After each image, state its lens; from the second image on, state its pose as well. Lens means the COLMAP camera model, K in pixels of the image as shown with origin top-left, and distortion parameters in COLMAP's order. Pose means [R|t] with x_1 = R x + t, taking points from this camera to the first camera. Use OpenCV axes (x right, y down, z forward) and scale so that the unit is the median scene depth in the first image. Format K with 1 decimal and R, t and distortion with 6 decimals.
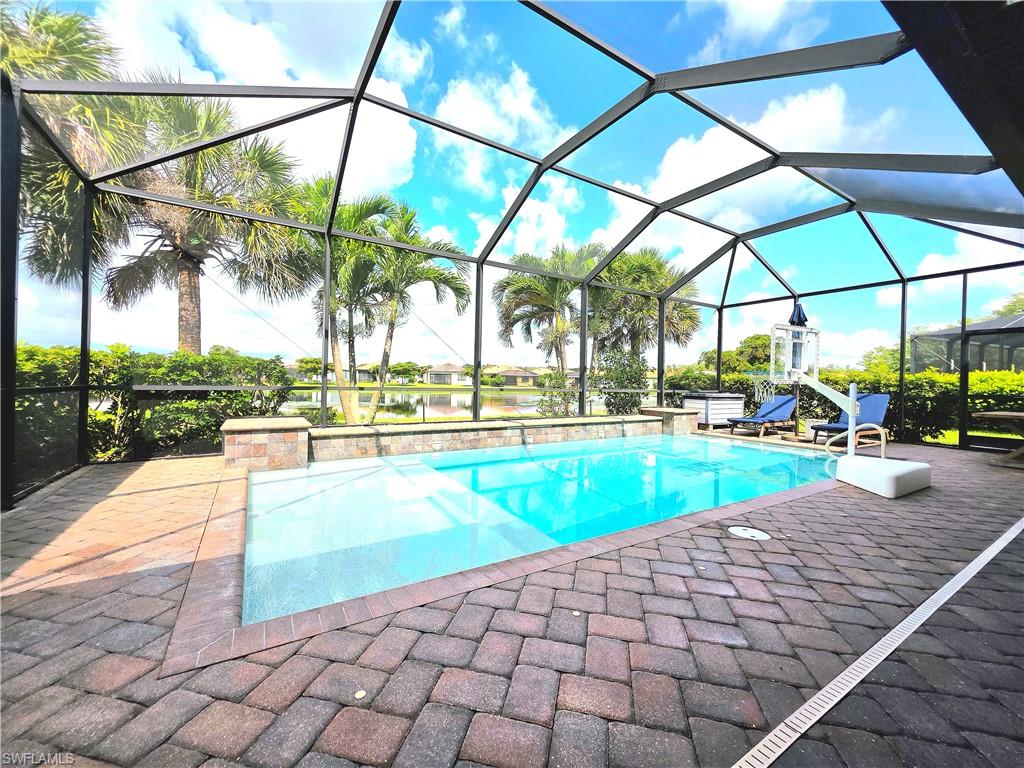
lens RADIAL K [[414.7, 0, 511.9], [0, 414.7, 383.1], [0, 0, 1]] dist [-0.000572, 0.000186]
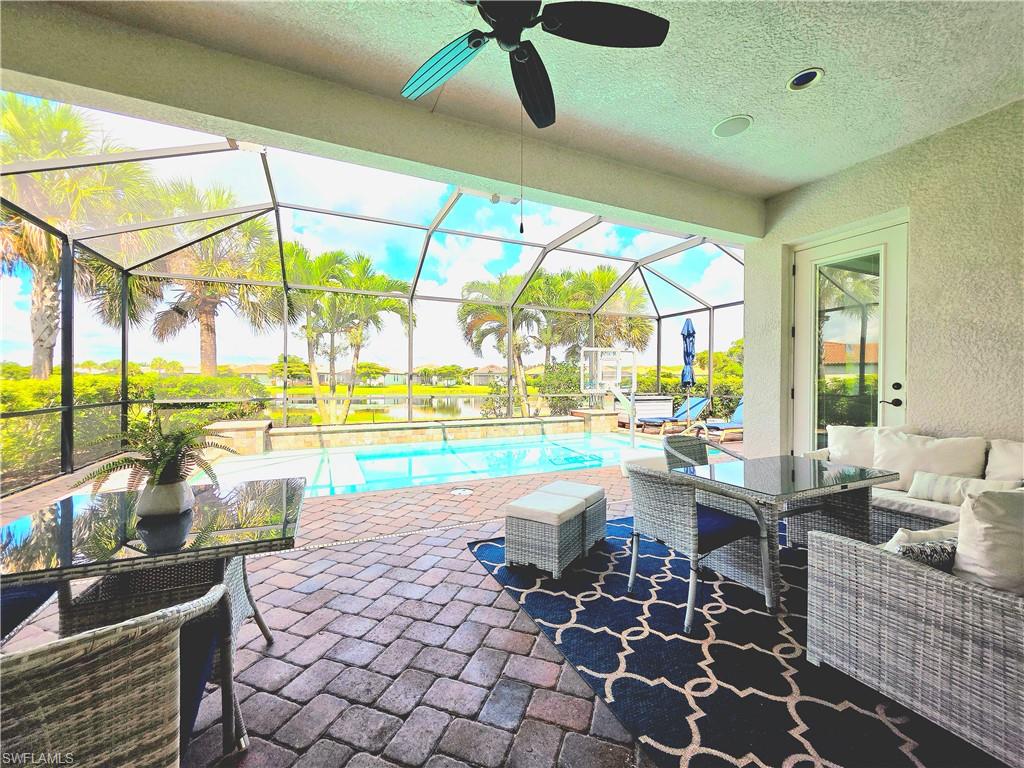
lens RADIAL K [[414.7, 0, 512.4], [0, 414.7, 385.1], [0, 0, 1]] dist [-0.000572, 0.000186]
pose [[0.991486, -0.016083, -0.129215, 0.397873], [0.016838, 0.999847, 0.004754, -0.023667], [0.129118, -0.006889, 0.991605, -0.230800]]
